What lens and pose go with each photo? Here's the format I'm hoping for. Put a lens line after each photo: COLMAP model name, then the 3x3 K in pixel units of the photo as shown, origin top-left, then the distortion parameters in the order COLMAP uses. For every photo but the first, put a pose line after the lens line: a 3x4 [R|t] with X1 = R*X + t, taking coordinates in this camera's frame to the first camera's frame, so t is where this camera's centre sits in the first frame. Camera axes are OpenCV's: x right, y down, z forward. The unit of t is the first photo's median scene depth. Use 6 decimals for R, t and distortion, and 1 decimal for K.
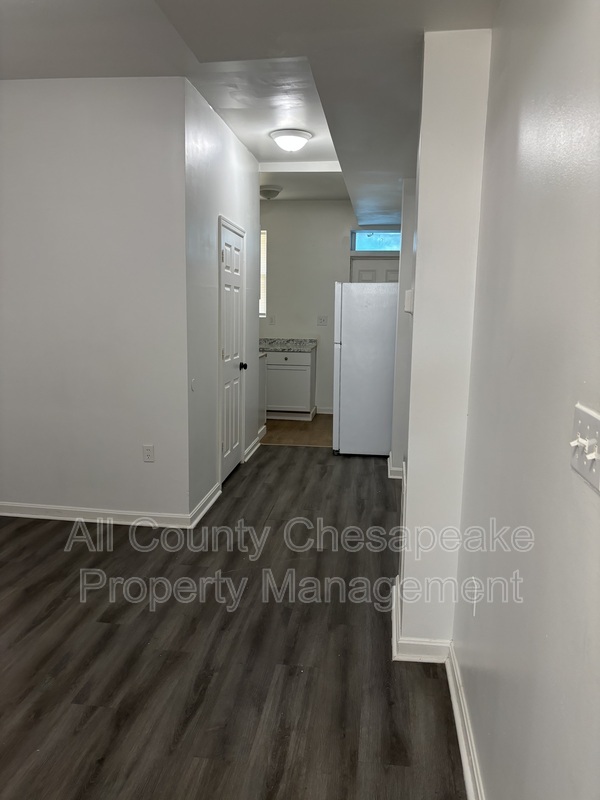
lens RADIAL K [[605.2, 0, 300.0], [0, 605.2, 400.0], [0, 0, 1]] dist [0.097493, -0.113551]
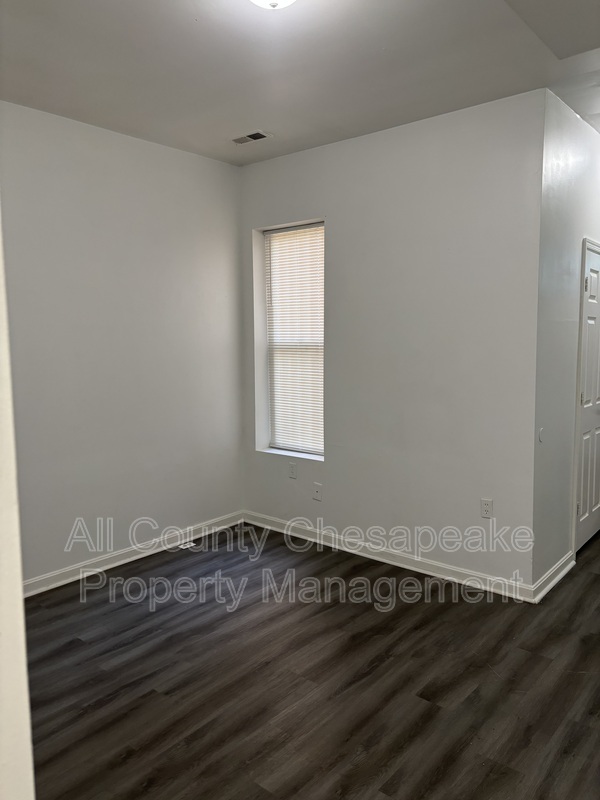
lens RADIAL K [[605.2, 0, 300.0], [0, 605.2, 400.0], [0, 0, 1]] dist [0.097493, -0.113551]
pose [[0.844052, 0.022061, -0.535808, 0.000488], [-0.054885, 0.997461, -0.045389, -0.020763], [0.533446, 0.067718, 0.843119, 0.108226]]
